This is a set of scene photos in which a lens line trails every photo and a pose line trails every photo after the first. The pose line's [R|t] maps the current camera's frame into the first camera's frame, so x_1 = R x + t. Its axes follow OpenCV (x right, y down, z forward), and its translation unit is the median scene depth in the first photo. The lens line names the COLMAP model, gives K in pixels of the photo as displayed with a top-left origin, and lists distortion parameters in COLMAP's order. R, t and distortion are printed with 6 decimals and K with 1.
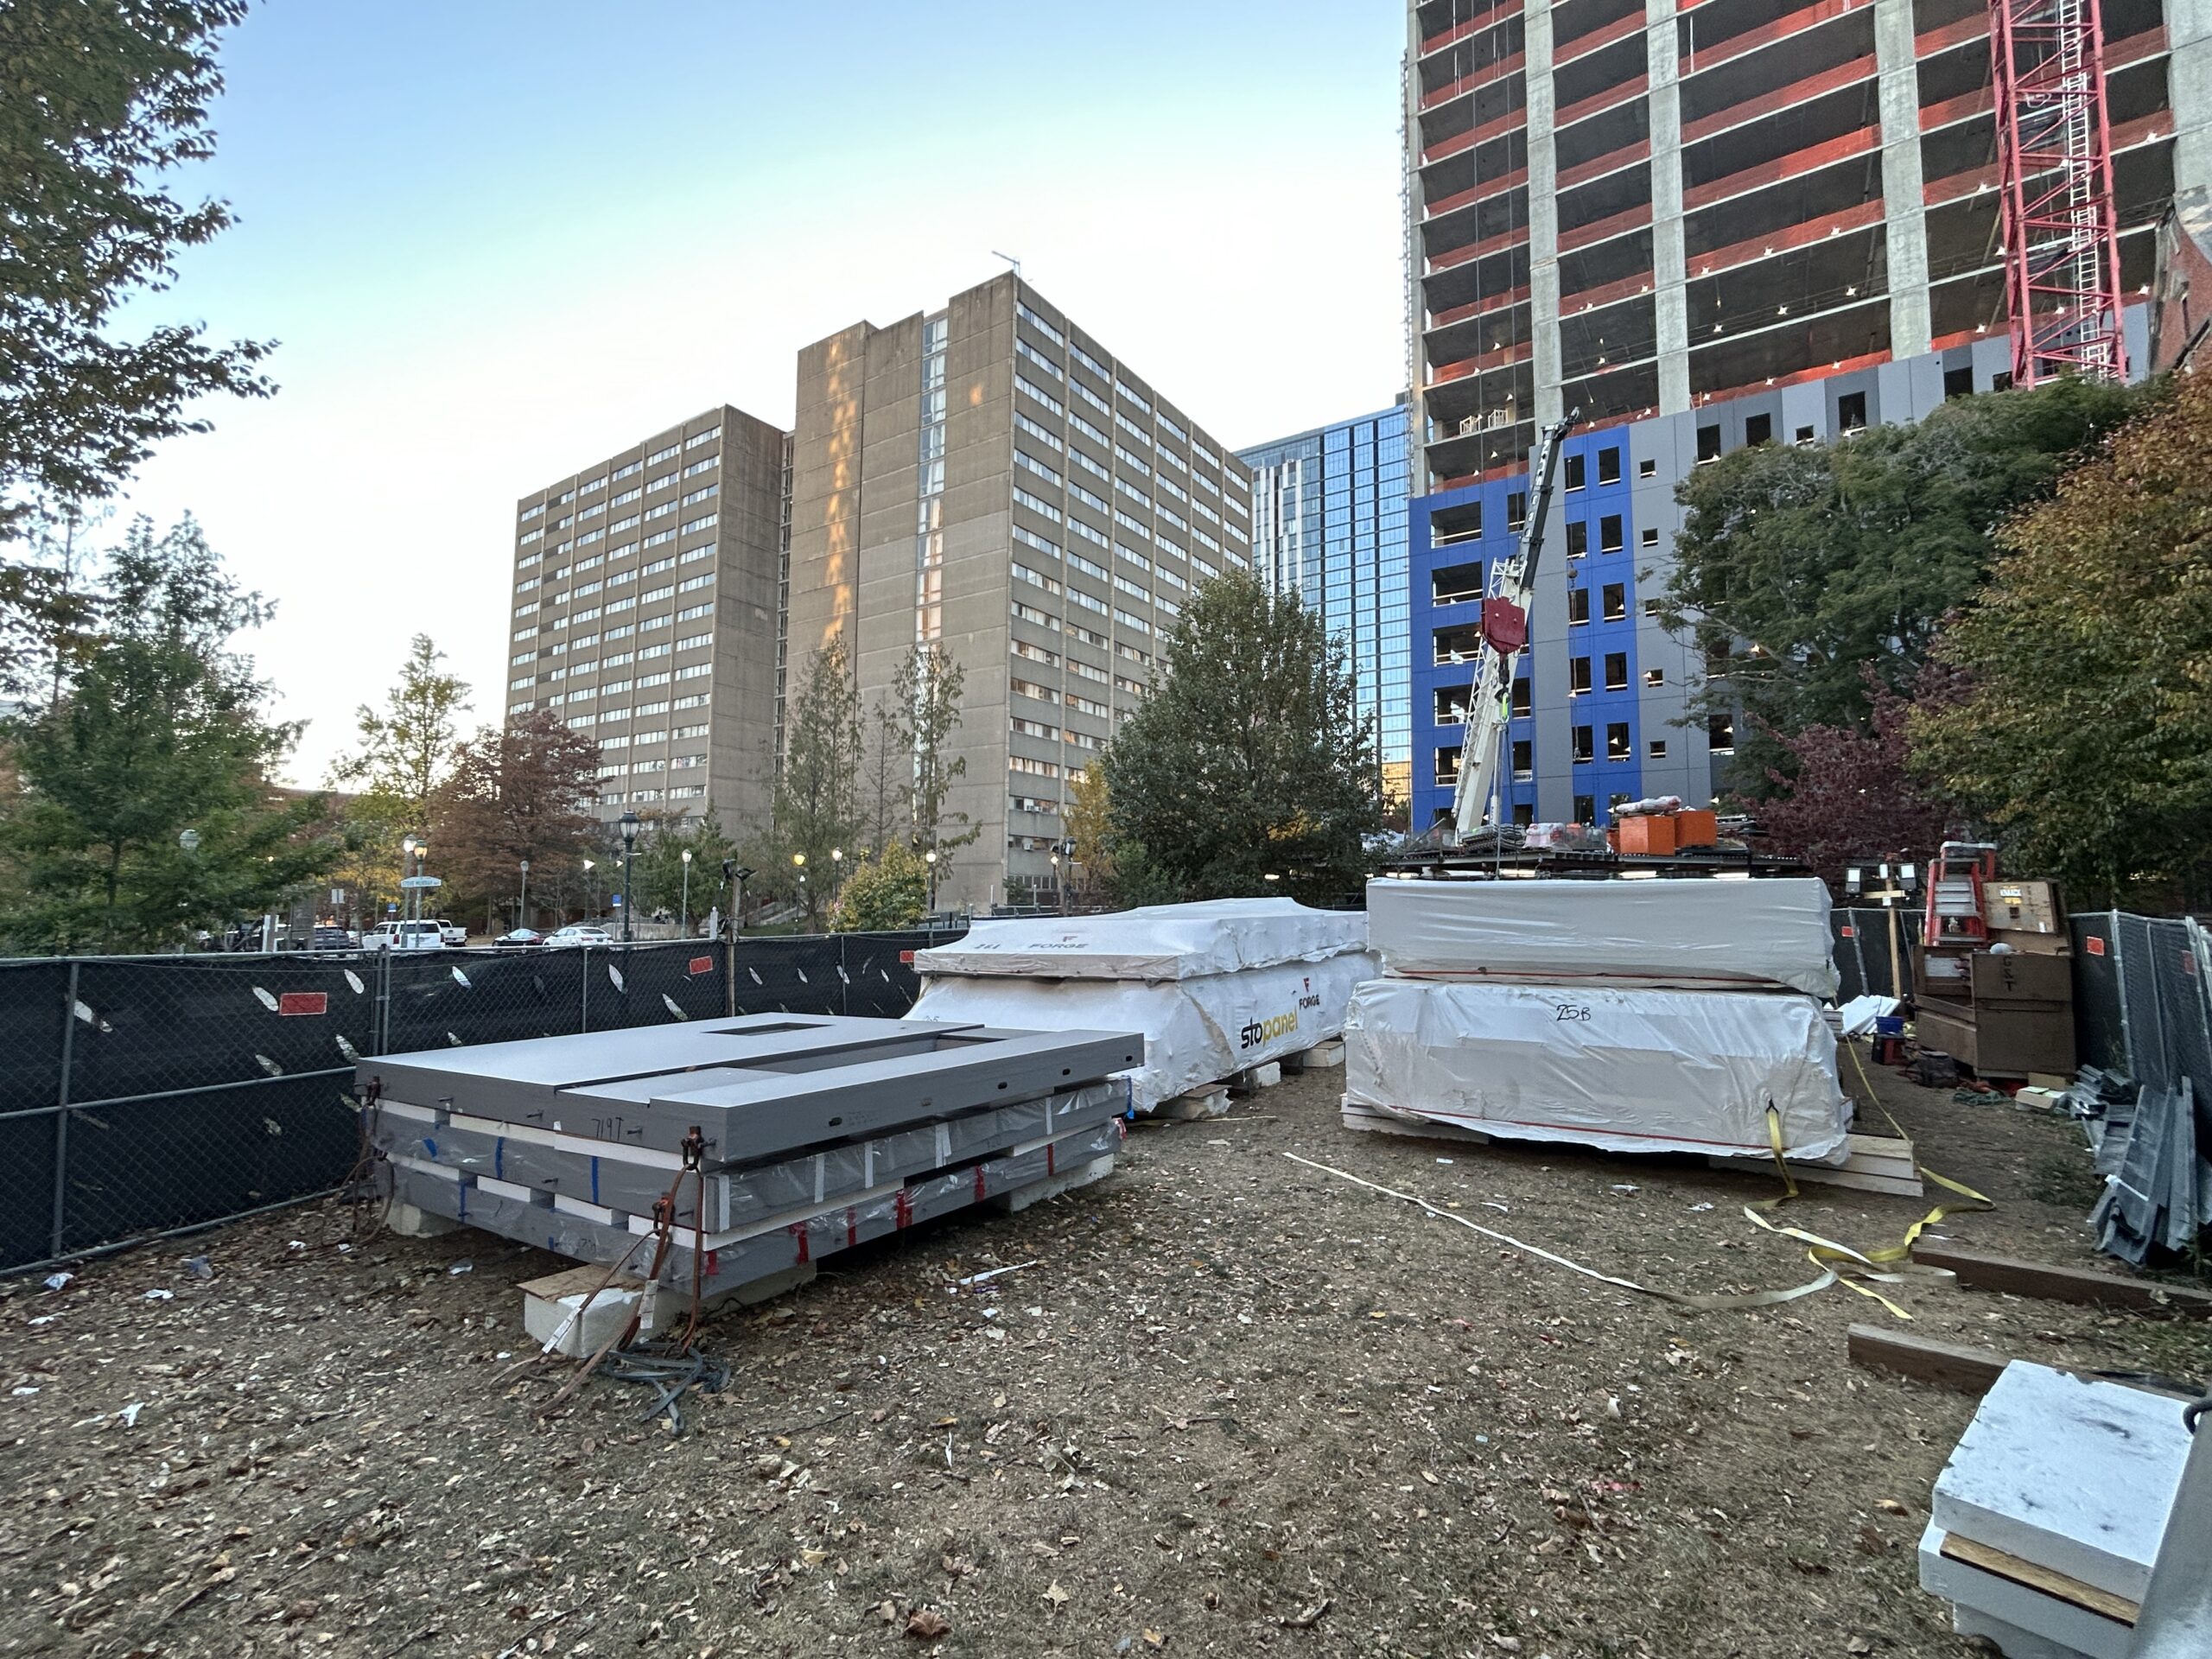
lens RADIAL K [[997.9, 0, 1105.9], [0, 997.9, 820.4], [0, 0, 1]] dist [0.009669, -0.001725]
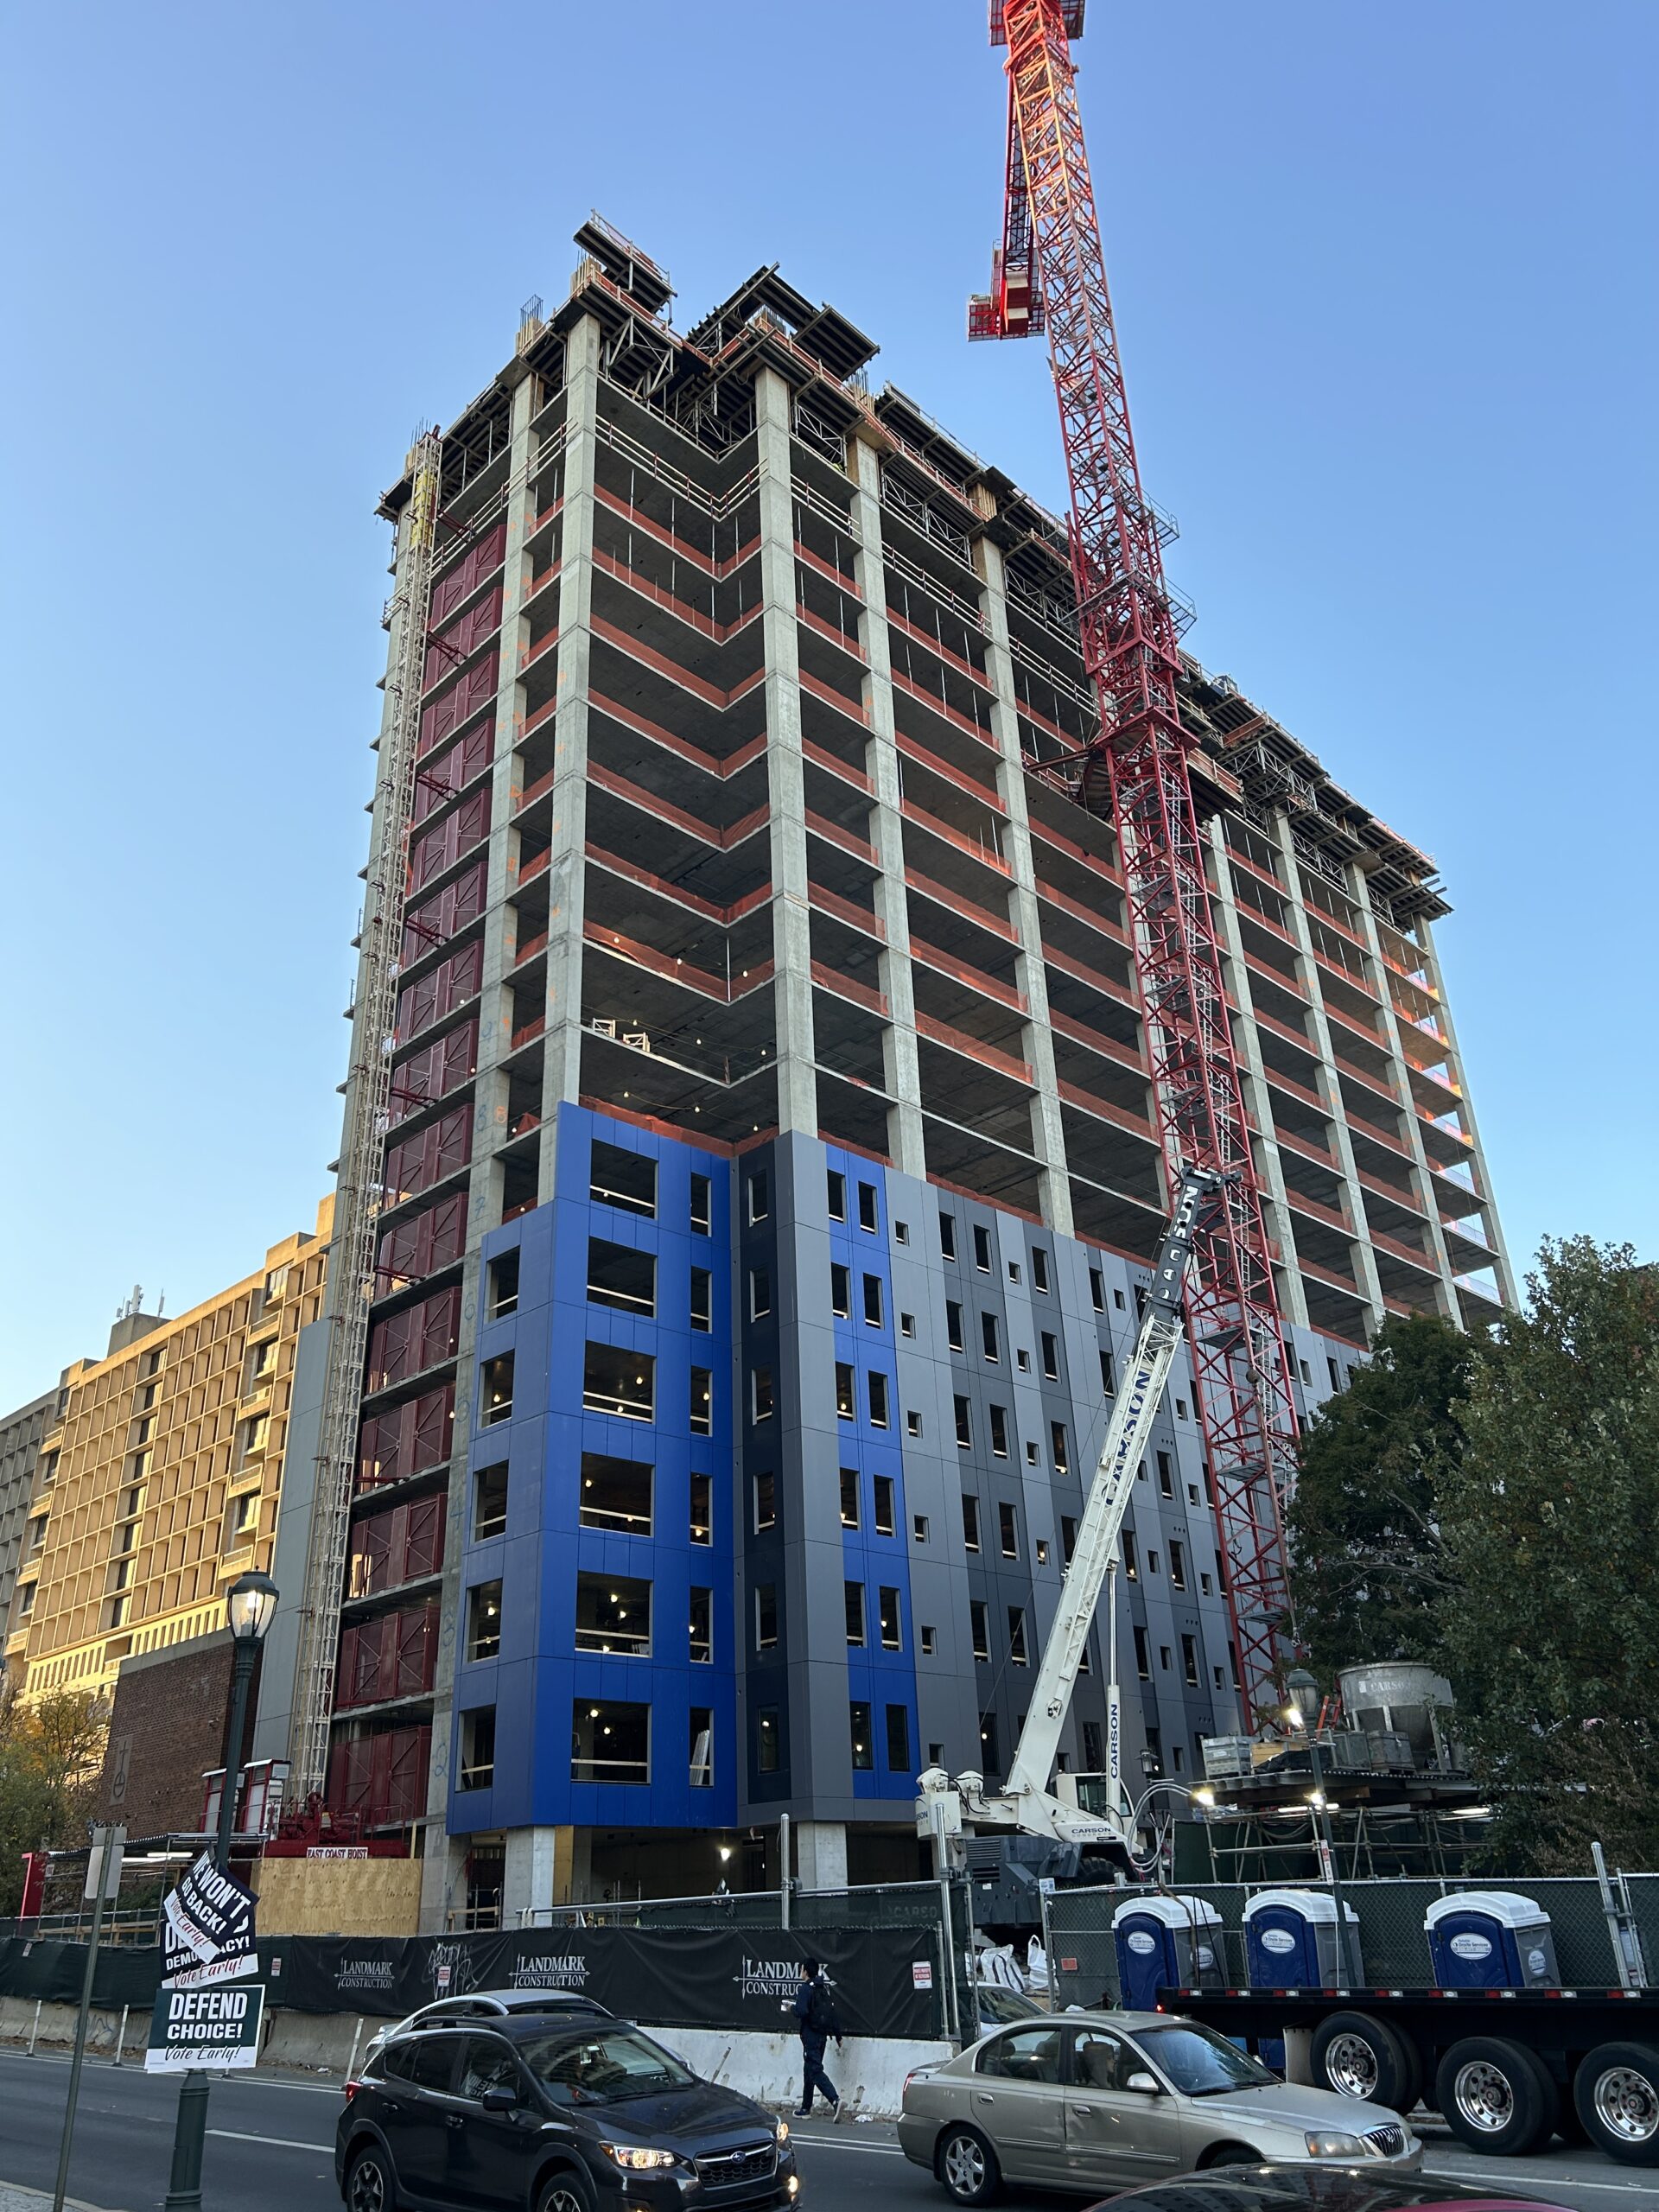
lens RADIAL K [[1670.3, 0, 832.3], [0, 1670.3, 1109.5], [0, 0, 1]] dist [0.045640, -0.013875]
pose [[0.202883, 0.423097, 0.883078, -0.632186], [-0.044864, 0.904903, -0.423246, 0.089978], [-0.978175, 0.046251, 0.202571, 0.876528]]
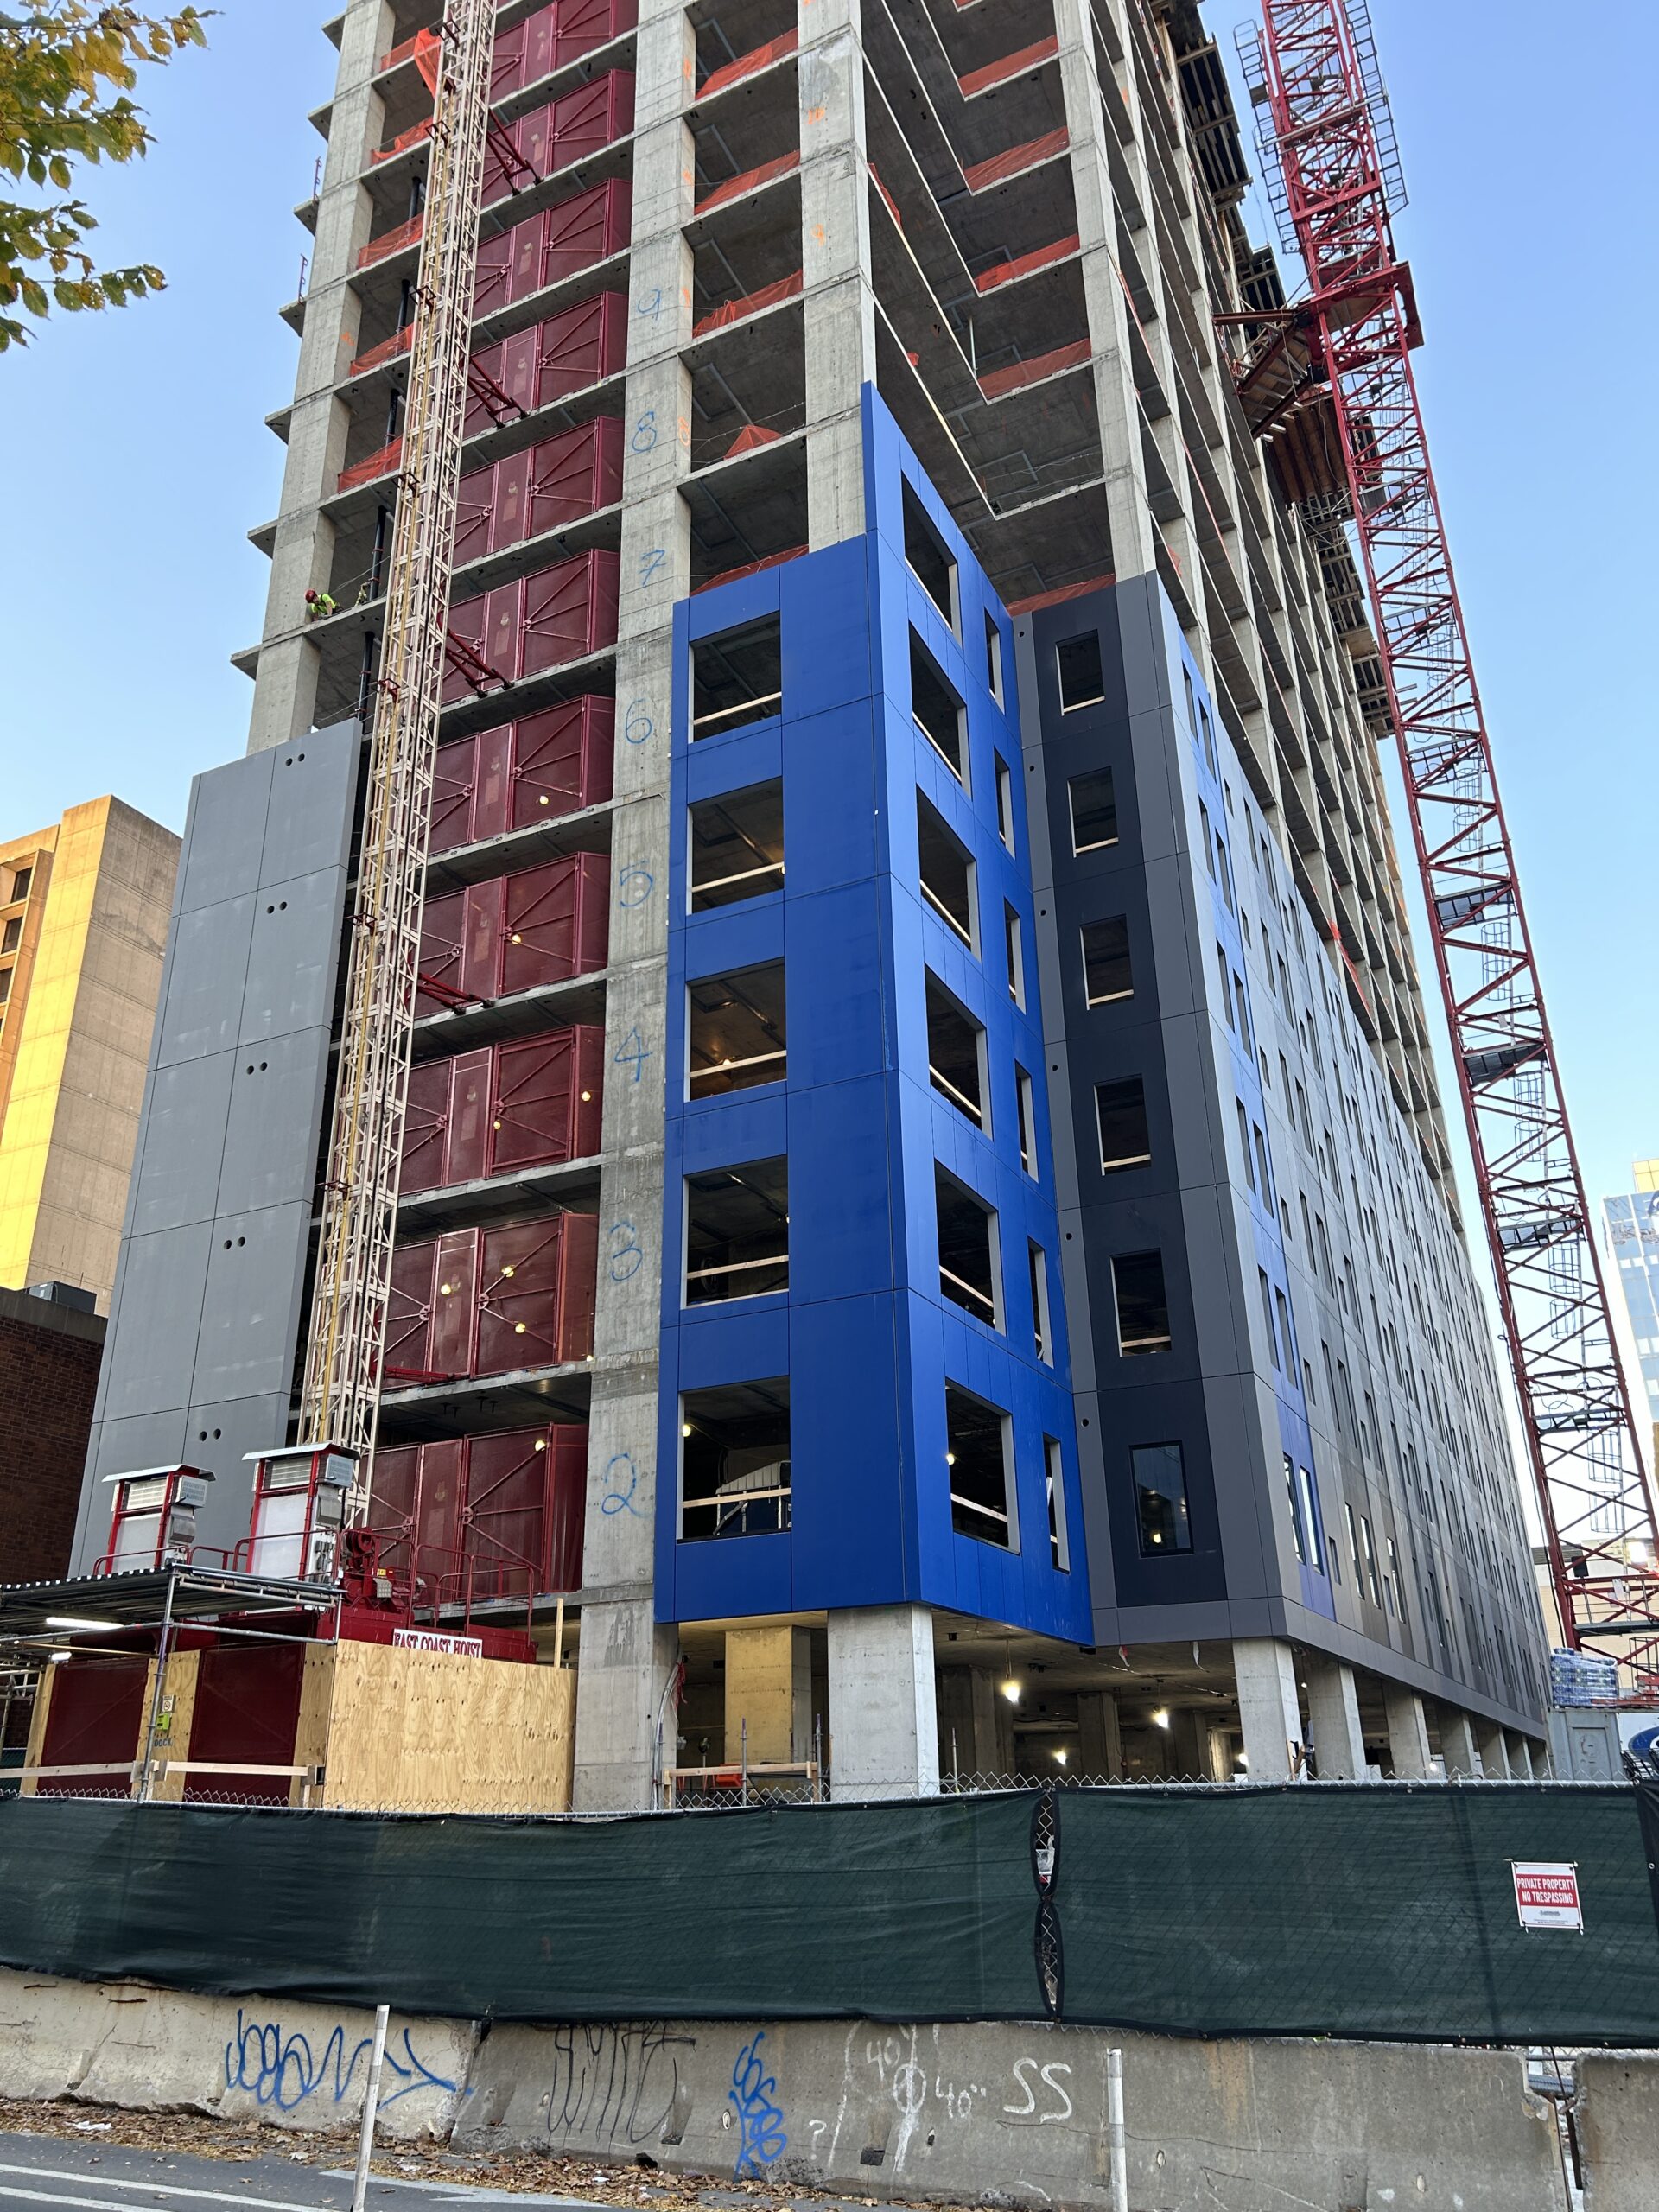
lens RADIAL K [[1670.3, 0, 827.5], [0, 1670.3, 1098.4], [0, 0, 1]] dist [0.045640, -0.013875]
pose [[-0.131117, 0.389409, 0.911684, -0.121046], [-0.068121, 0.913911, -0.400158, 0.121345], [-0.989024, -0.114573, -0.093303, 1.355769]]
